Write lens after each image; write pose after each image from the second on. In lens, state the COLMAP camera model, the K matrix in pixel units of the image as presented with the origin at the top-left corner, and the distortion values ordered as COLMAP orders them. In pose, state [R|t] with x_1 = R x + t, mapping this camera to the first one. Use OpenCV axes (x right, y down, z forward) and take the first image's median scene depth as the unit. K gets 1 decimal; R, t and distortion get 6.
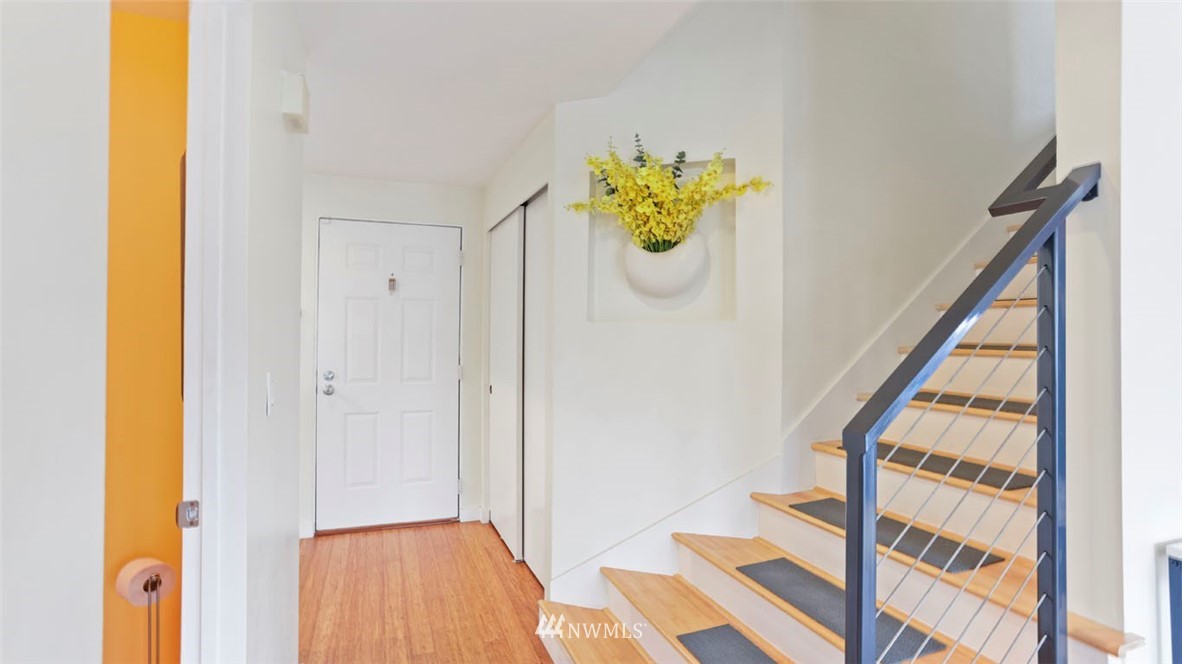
lens RADIAL K [[570.5, 0, 590.9], [0, 570.5, 329.4], [0, 0, 1]] dist [-0.035528, 0.016930]
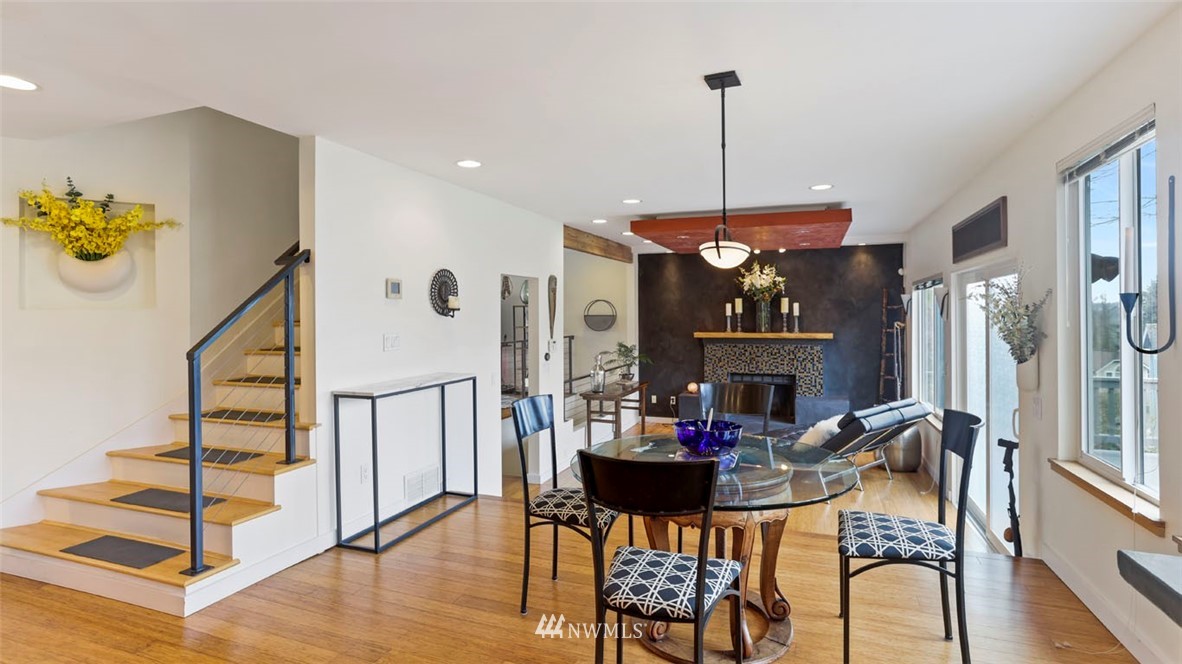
lens RADIAL K [[570.5, 0, 605.9], [0, 570.5, 311.8], [0, 0, 1]] dist [-0.035528, 0.016930]
pose [[0.644231, -0.010988, 0.764752, -0.131185], [0.012417, 0.999915, 0.003907, 0.004968], [-0.764730, 0.006979, 0.644313, -0.948315]]
